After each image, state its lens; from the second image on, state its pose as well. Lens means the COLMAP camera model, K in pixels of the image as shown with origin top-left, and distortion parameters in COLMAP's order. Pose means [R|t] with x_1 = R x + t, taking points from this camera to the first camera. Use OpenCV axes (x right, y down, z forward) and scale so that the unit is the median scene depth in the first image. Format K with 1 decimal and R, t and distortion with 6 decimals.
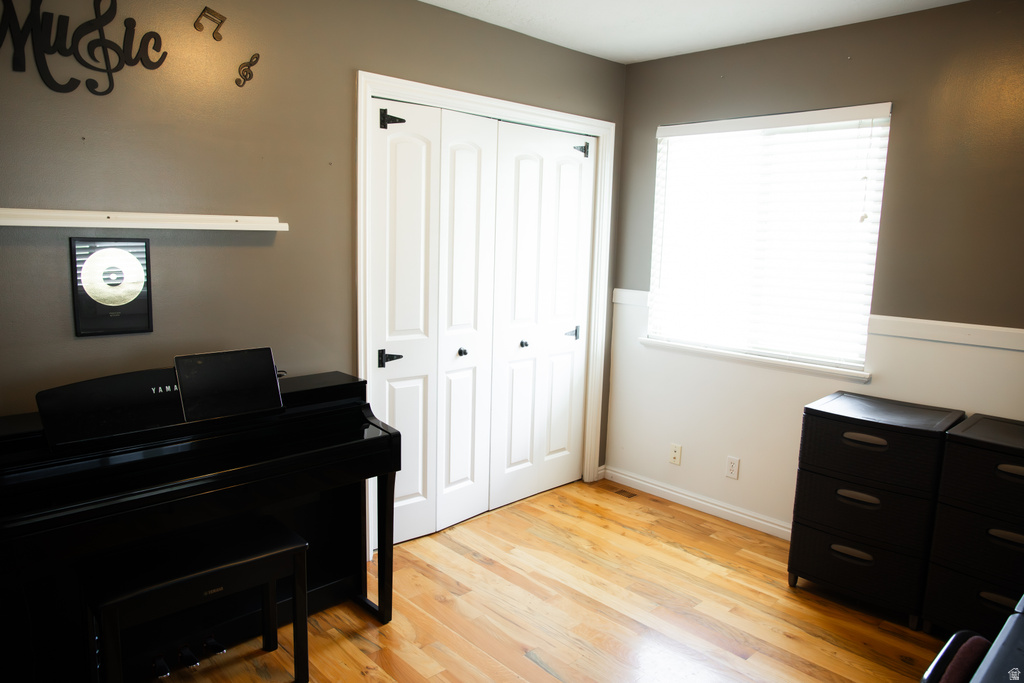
lens RADIAL K [[695.3, 0, 514.1], [0, 695.3, 342.2], [0, 0, 1]] dist [-0.052365, 0.043678]
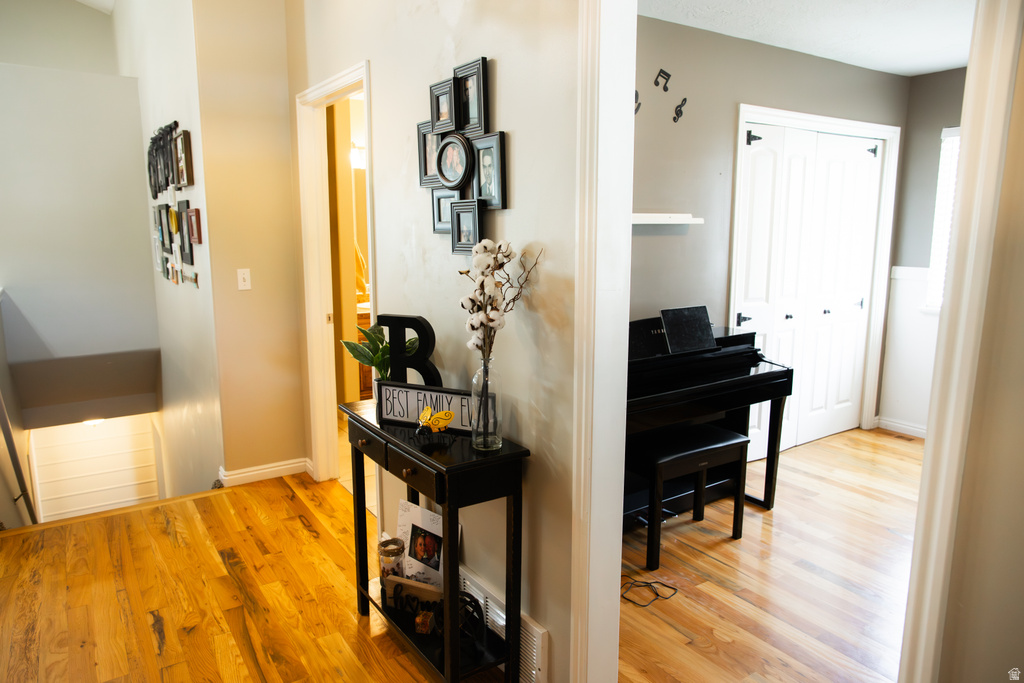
lens RADIAL K [[695.3, 0, 511.8], [0, 695.3, 343.1], [0, 0, 1]] dist [-0.052365, 0.043678]
pose [[0.983332, -0.000932, -0.181814, -0.344422], [0.002944, 0.999937, 0.010797, 0.048166], [0.181793, -0.011152, 0.983274, -0.337436]]
